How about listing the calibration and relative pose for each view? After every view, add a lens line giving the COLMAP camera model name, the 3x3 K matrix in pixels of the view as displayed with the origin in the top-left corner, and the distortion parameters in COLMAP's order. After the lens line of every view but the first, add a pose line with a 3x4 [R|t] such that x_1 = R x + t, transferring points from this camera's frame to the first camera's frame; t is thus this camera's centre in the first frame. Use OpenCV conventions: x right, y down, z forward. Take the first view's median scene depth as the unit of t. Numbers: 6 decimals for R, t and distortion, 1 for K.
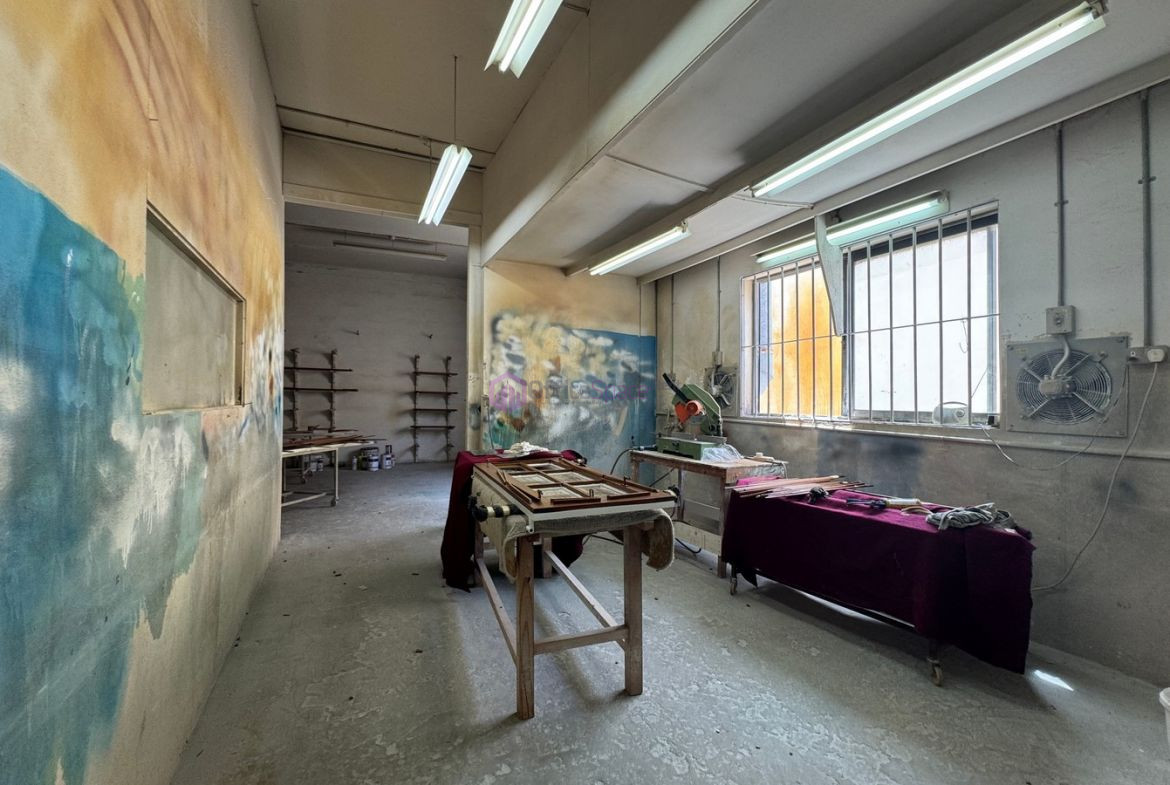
lens RADIAL K [[499.8, 0, 580.4], [0, 499.8, 394.8], [0, 0, 1]] dist [-0.003405, -0.000417]
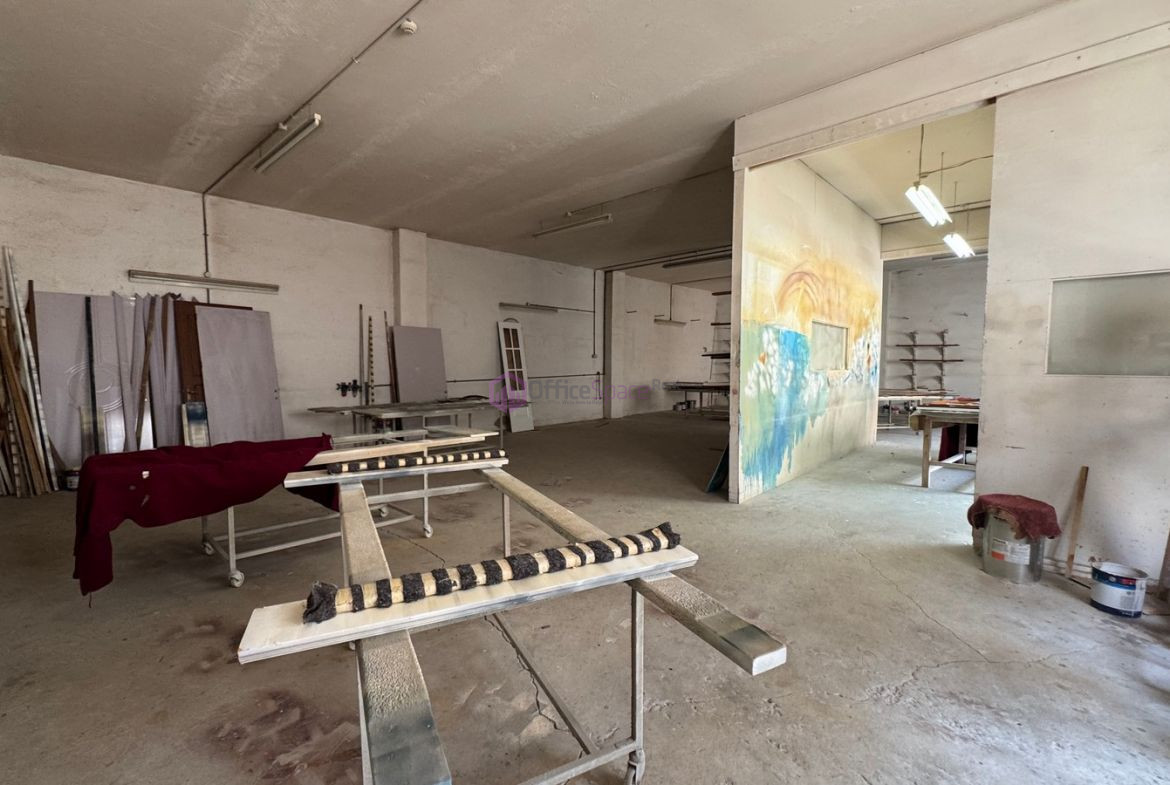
lens RADIAL K [[499.8, 0, 580.4], [0, 499.8, 394.8], [0, 0, 1]] dist [-0.003405, -0.000417]
pose [[0.375506, 0.051550, -0.925385, 1.497006], [0.006789, 0.998272, 0.058365, -0.011347], [0.926795, -0.028199, 0.374508, -1.548838]]
